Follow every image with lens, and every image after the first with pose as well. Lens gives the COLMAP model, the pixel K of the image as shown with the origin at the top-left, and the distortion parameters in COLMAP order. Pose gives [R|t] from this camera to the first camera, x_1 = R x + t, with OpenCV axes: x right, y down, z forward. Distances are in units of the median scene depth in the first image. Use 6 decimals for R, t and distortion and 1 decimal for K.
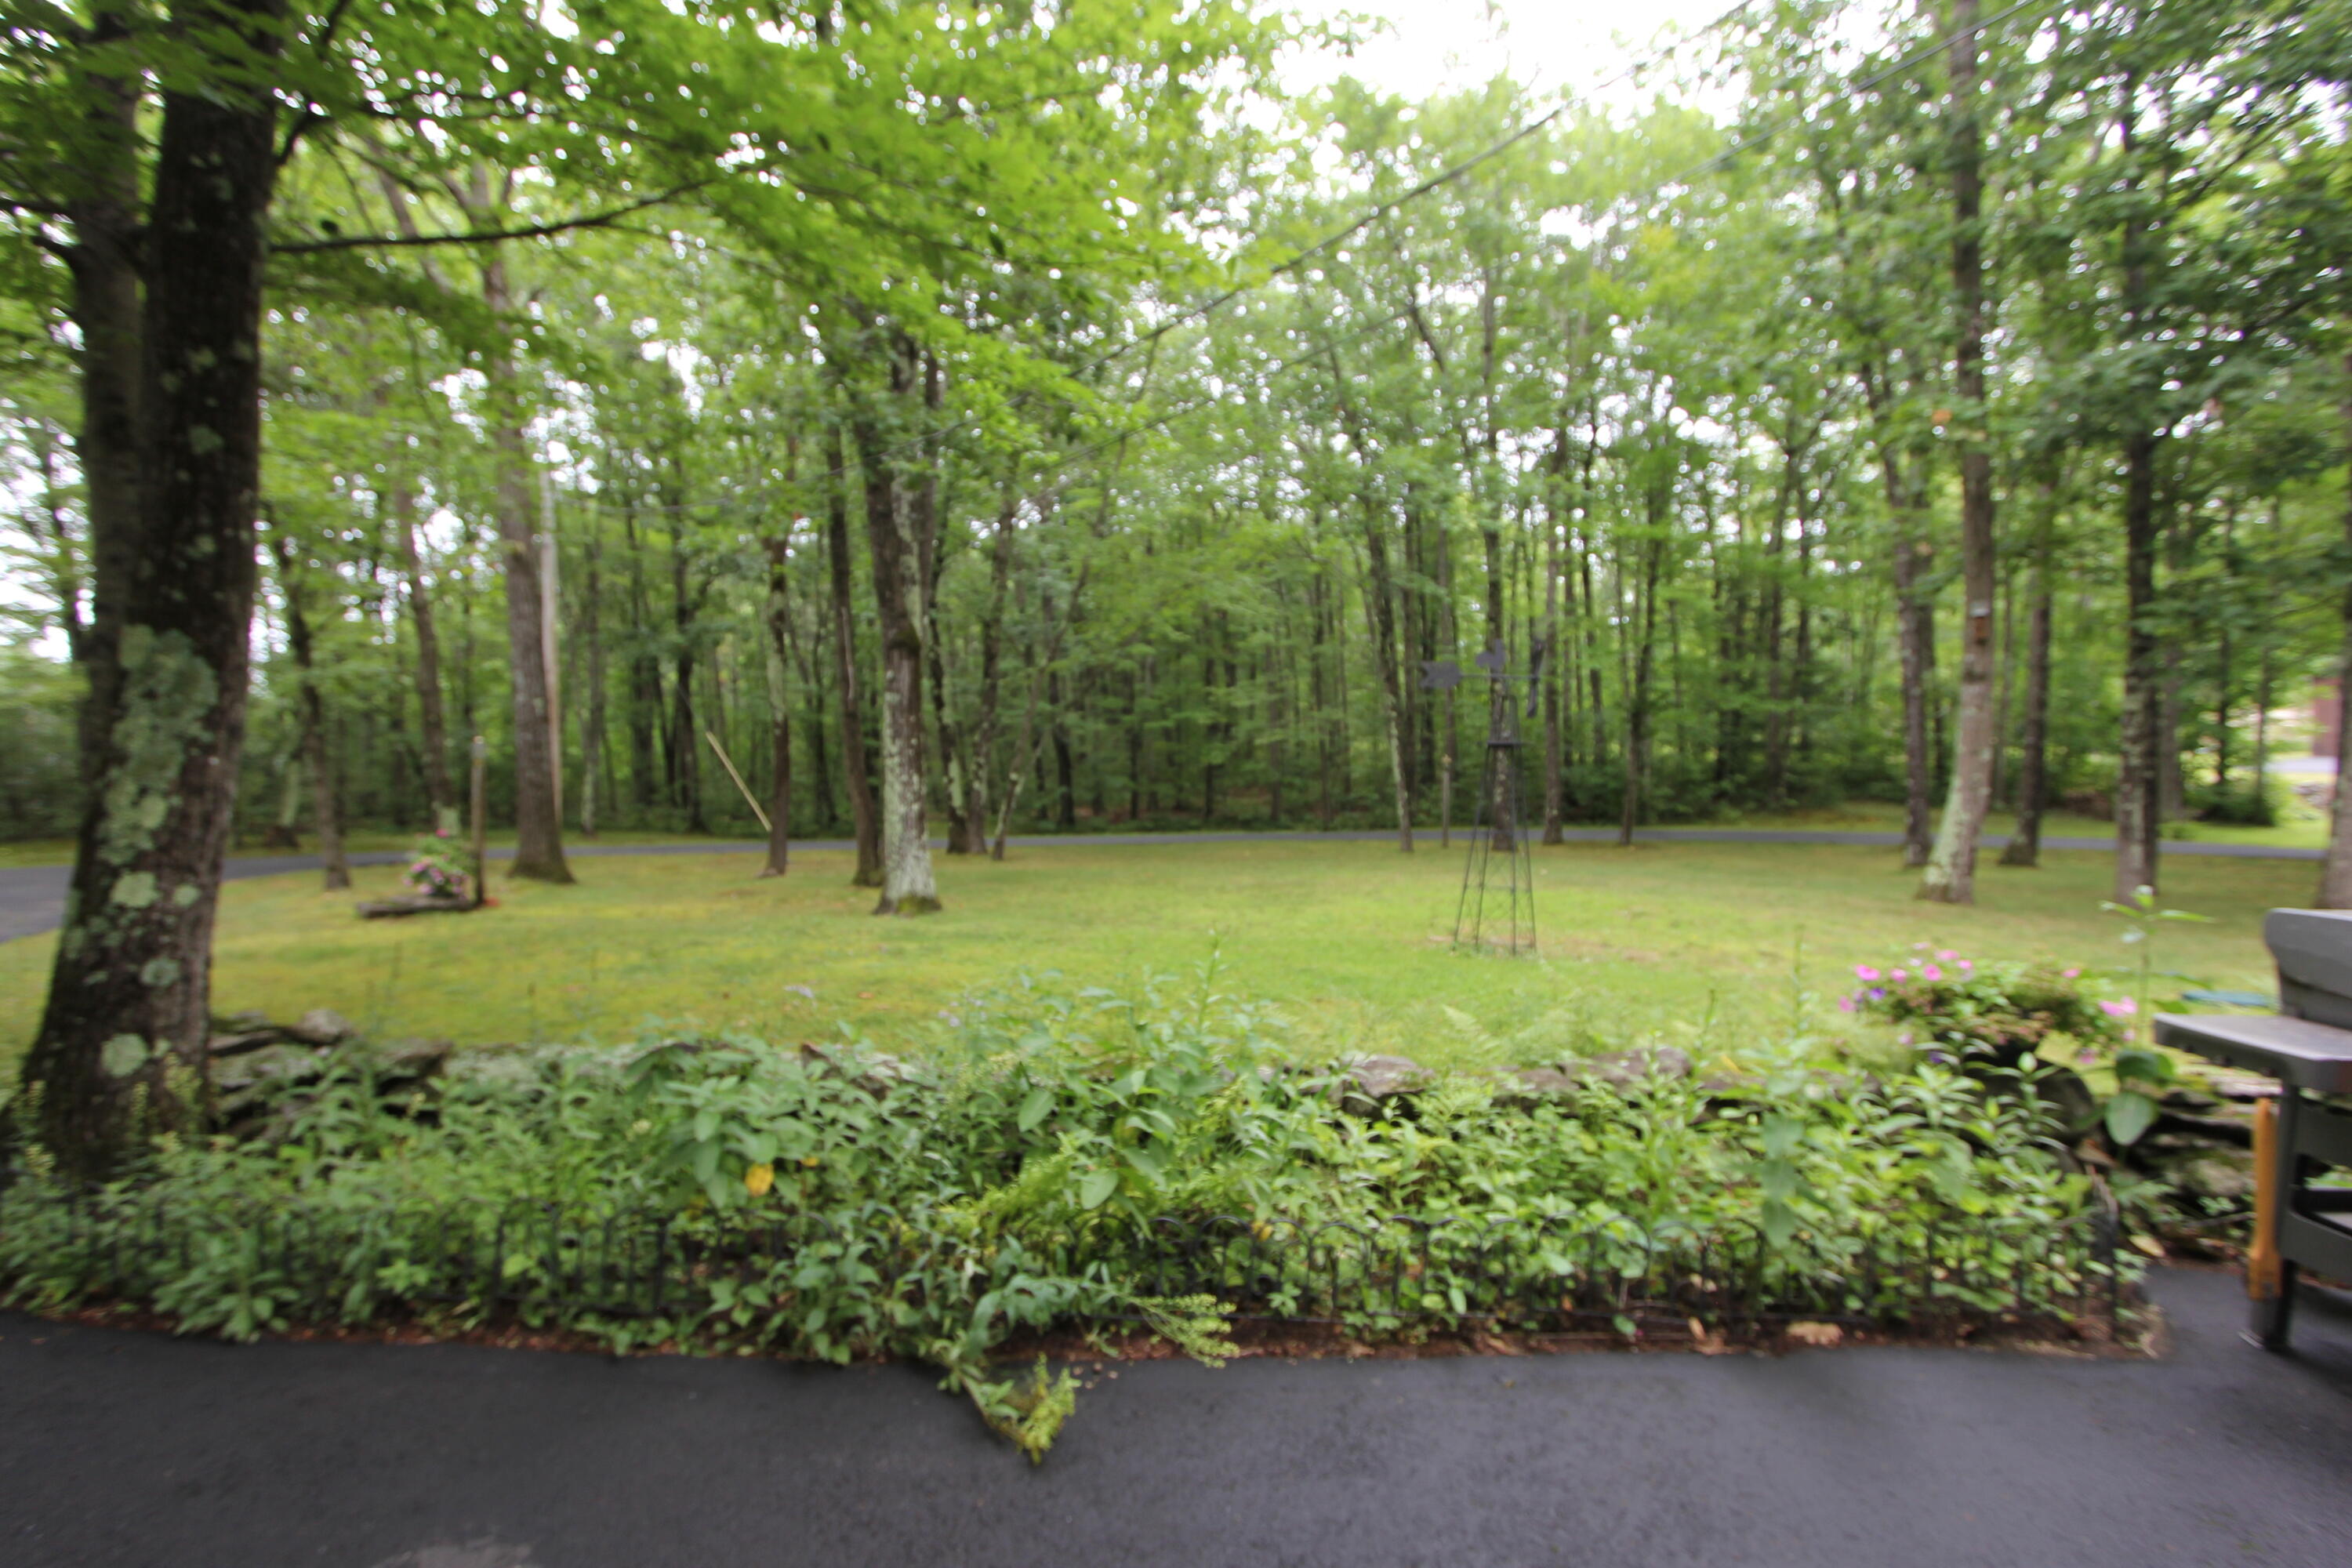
lens RADIAL K [[1087.0, 0, 1175.3], [0, 1087.0, 782.6], [0, 0, 1]] dist [-0.004298, -0.000361]
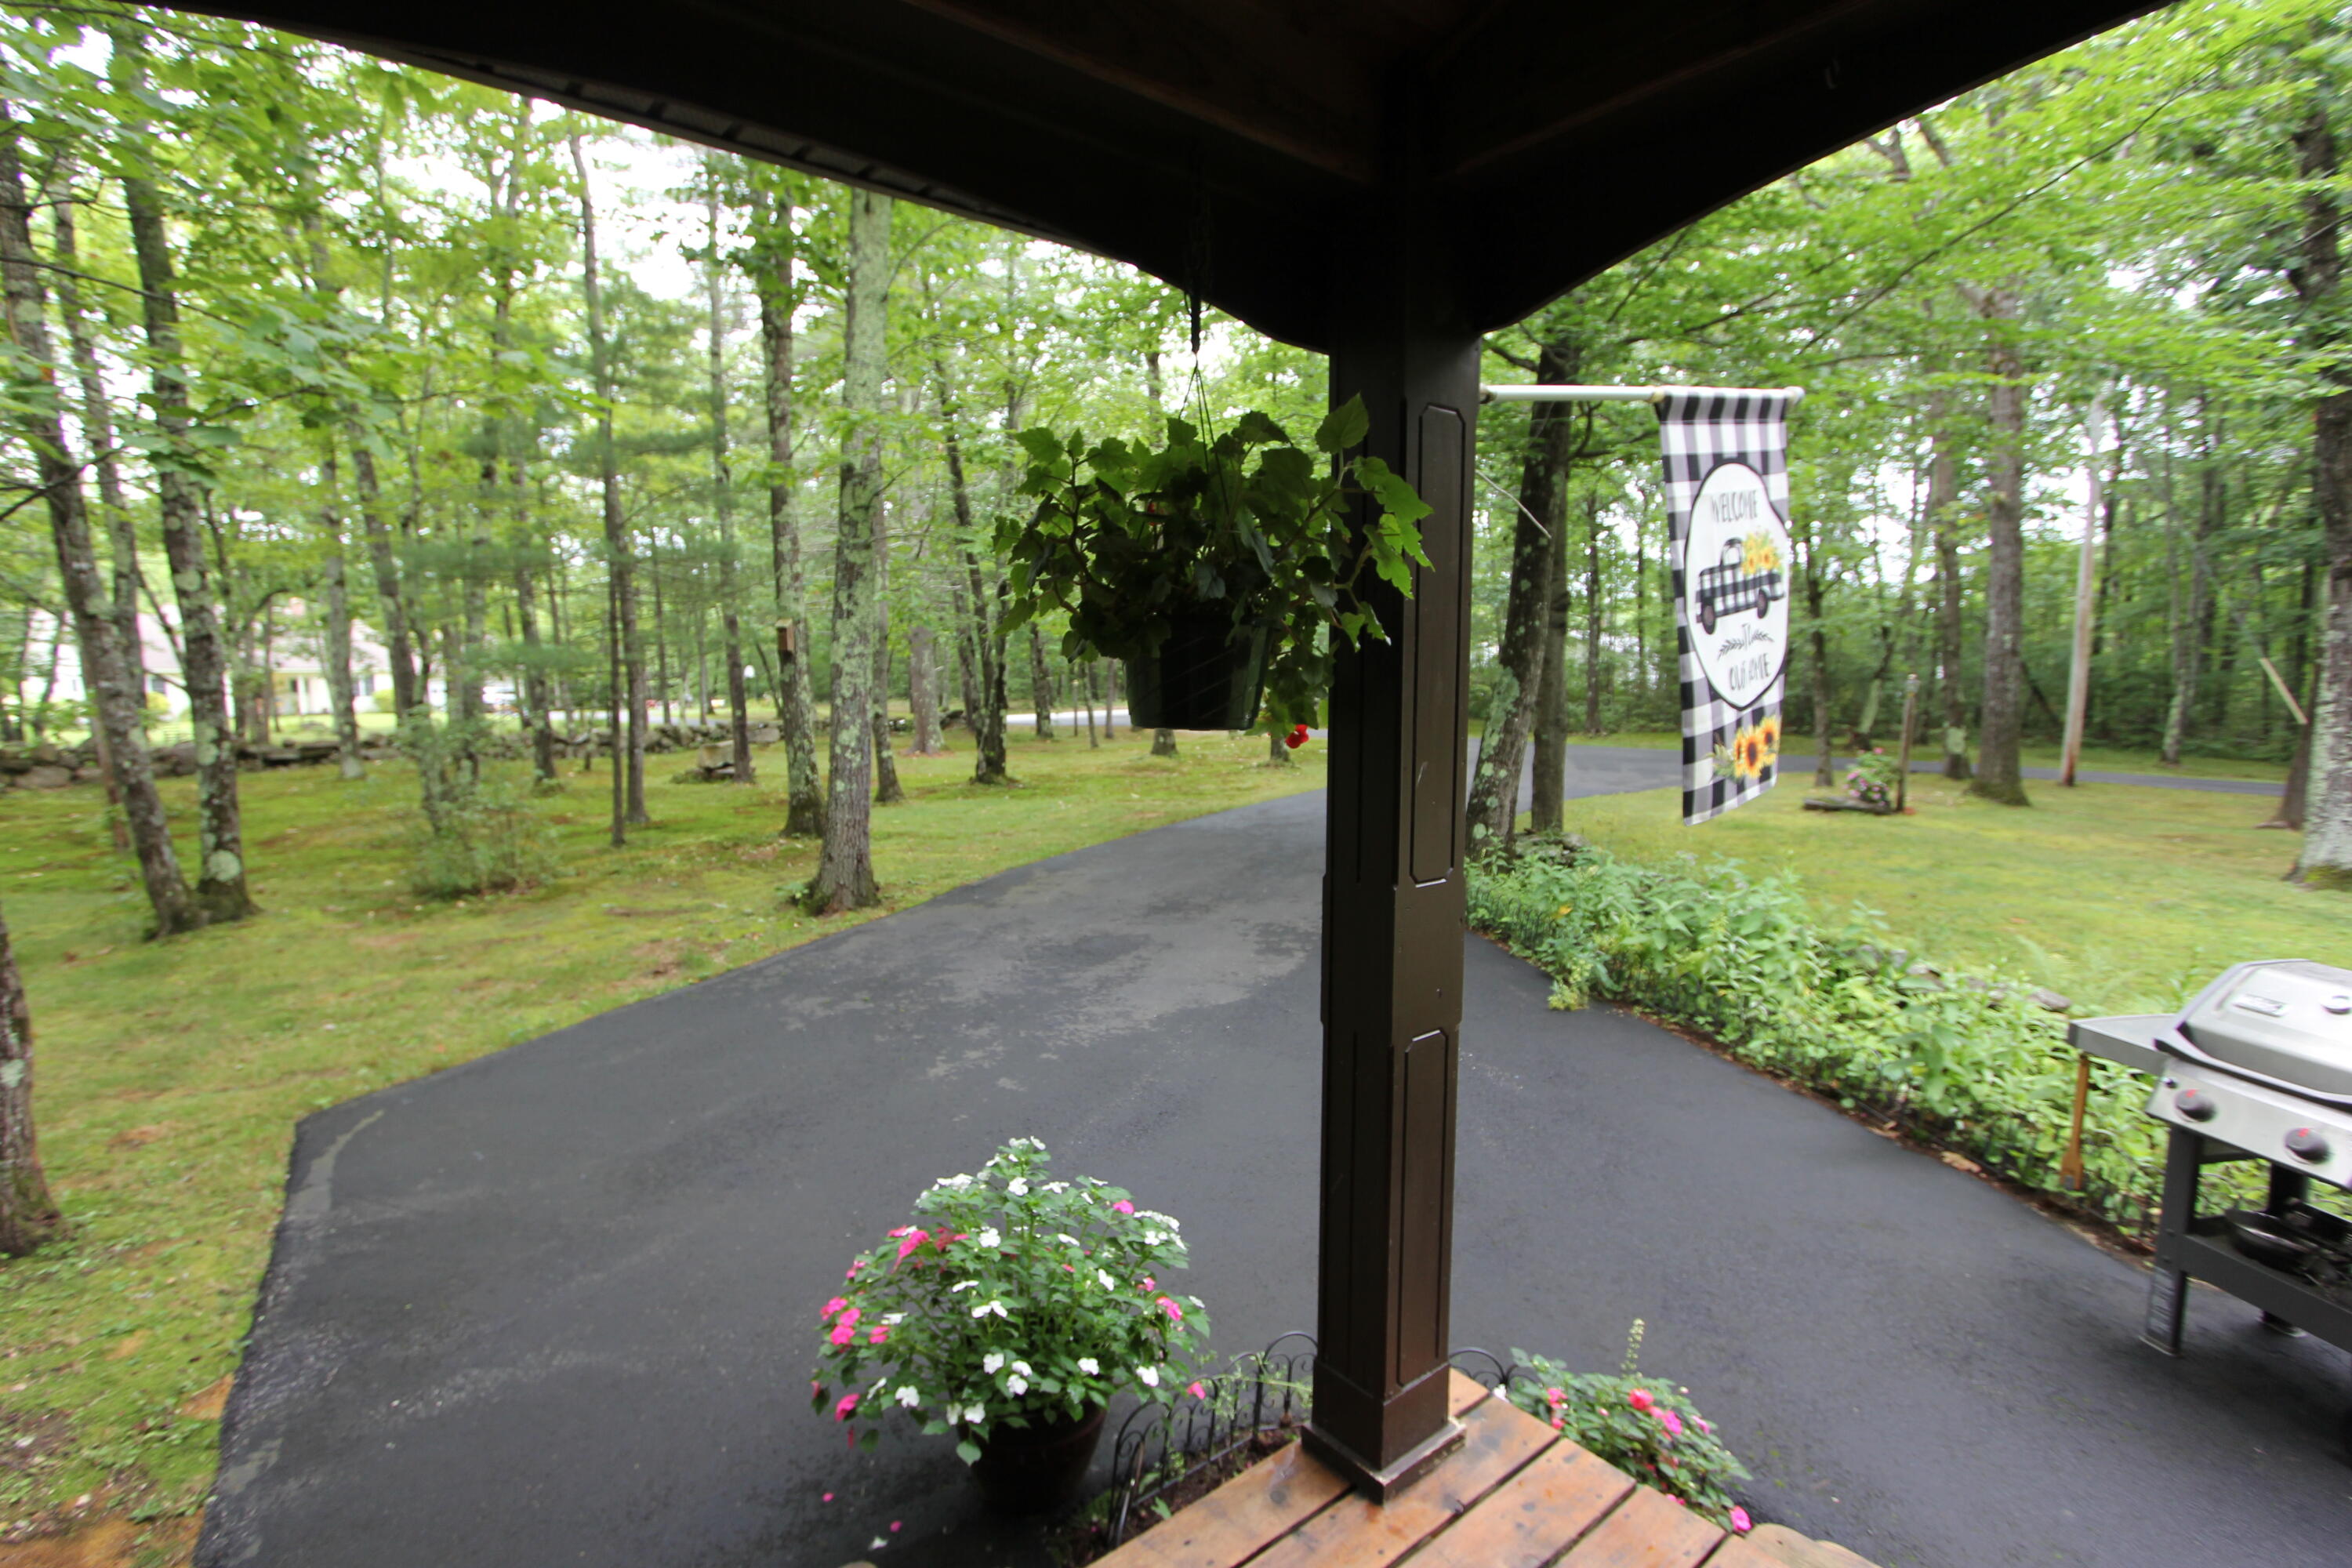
lens RADIAL K [[1087.0, 0, 1175.5], [0, 1087.0, 779.7], [0, 0, 1]] dist [-0.004298, -0.000361]
pose [[0.236838, 0.104859, -0.965874, 0.361312], [-0.020949, 0.994479, 0.102828, -0.033664], [0.971323, -0.004119, 0.237727, -0.090908]]
